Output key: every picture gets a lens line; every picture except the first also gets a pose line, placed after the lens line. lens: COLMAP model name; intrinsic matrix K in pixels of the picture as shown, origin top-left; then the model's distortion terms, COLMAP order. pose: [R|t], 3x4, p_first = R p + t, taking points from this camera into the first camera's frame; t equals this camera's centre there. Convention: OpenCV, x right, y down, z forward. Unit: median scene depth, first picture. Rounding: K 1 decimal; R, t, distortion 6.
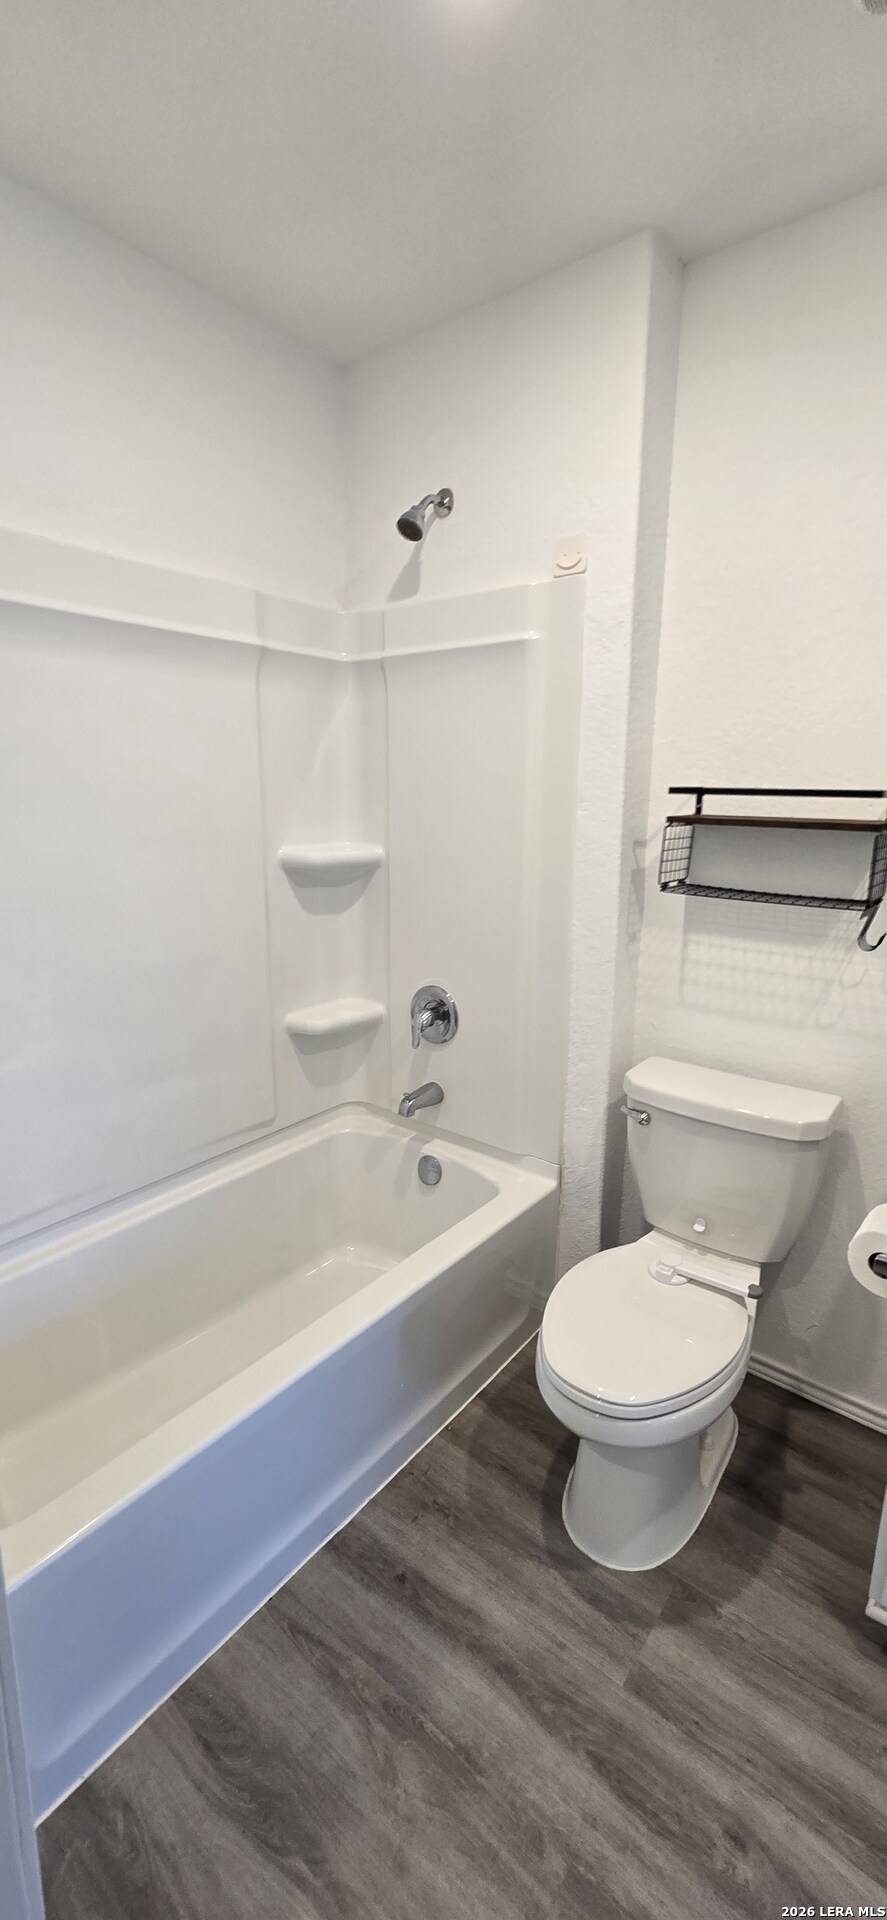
lens RADIAL K [[781.7, 0, 471.5], [0, 781.7, 1000.2], [0, 0, 1]] dist [-0.006945, 0.003496]
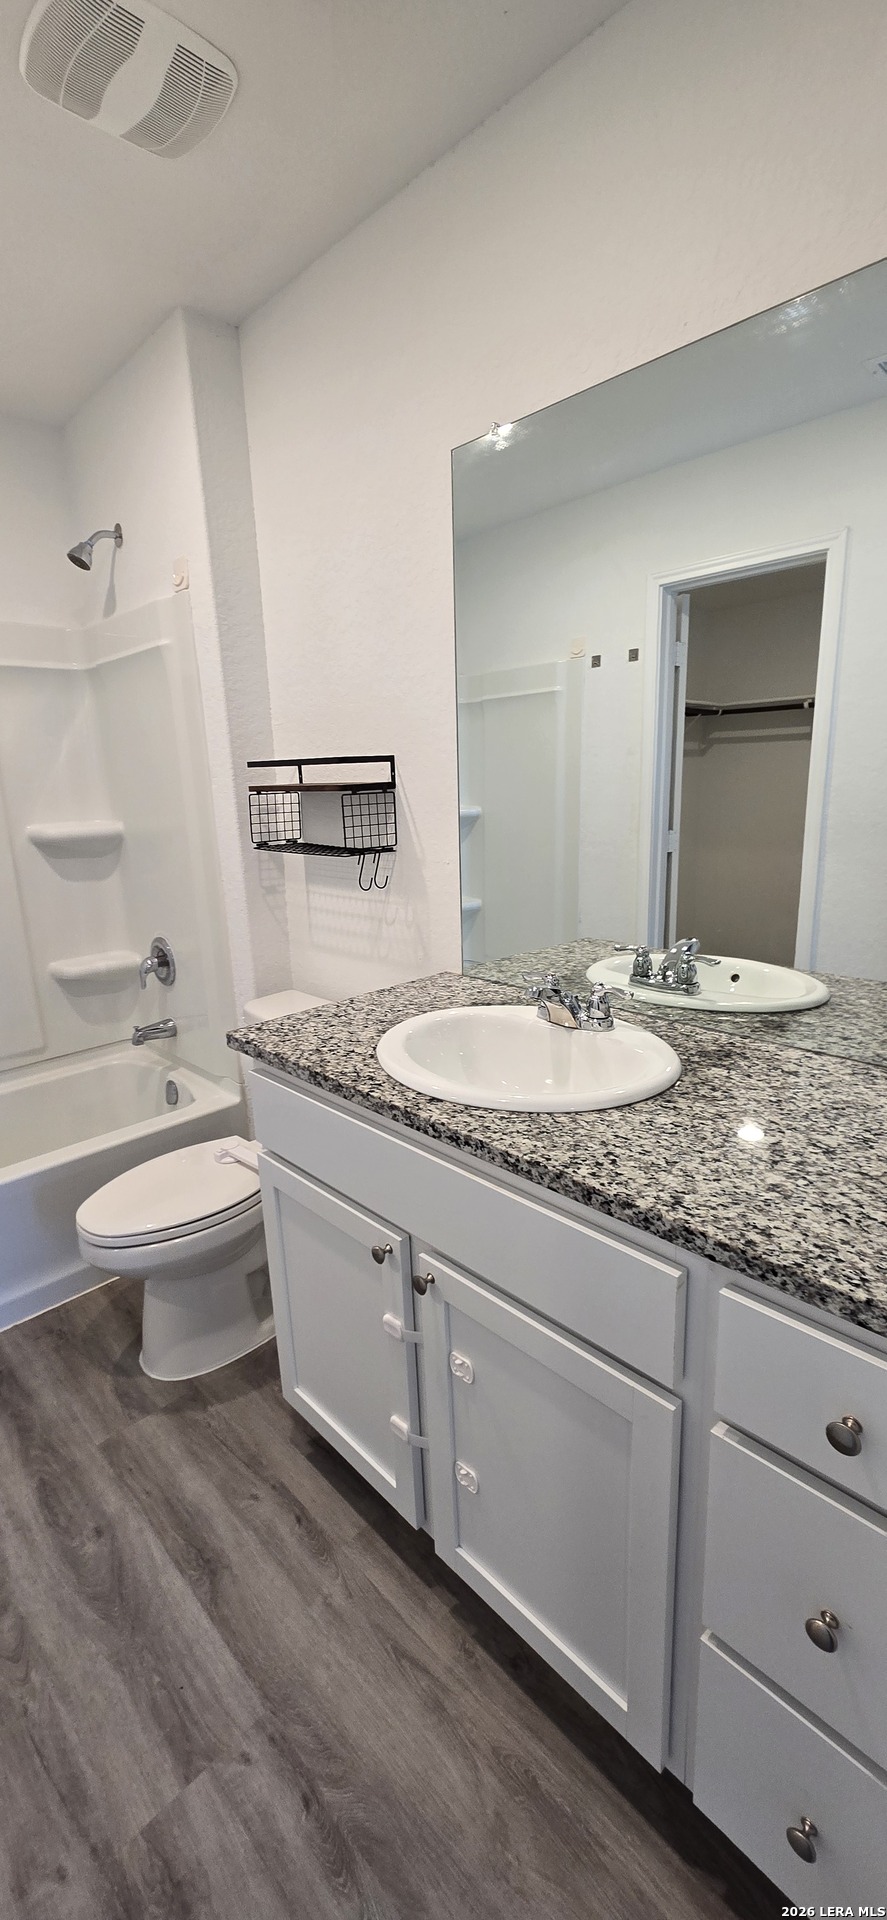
lens RADIAL K [[781.7, 0, 463.2], [0, 781.7, 995.9], [0, 0, 1]] dist [-0.006945, 0.003496]
pose [[0.990466, -0.009804, -0.137407, 0.669044], [0.012933, 0.999677, 0.021896, 0.059765], [0.137148, -0.023464, 0.990273, -0.145472]]
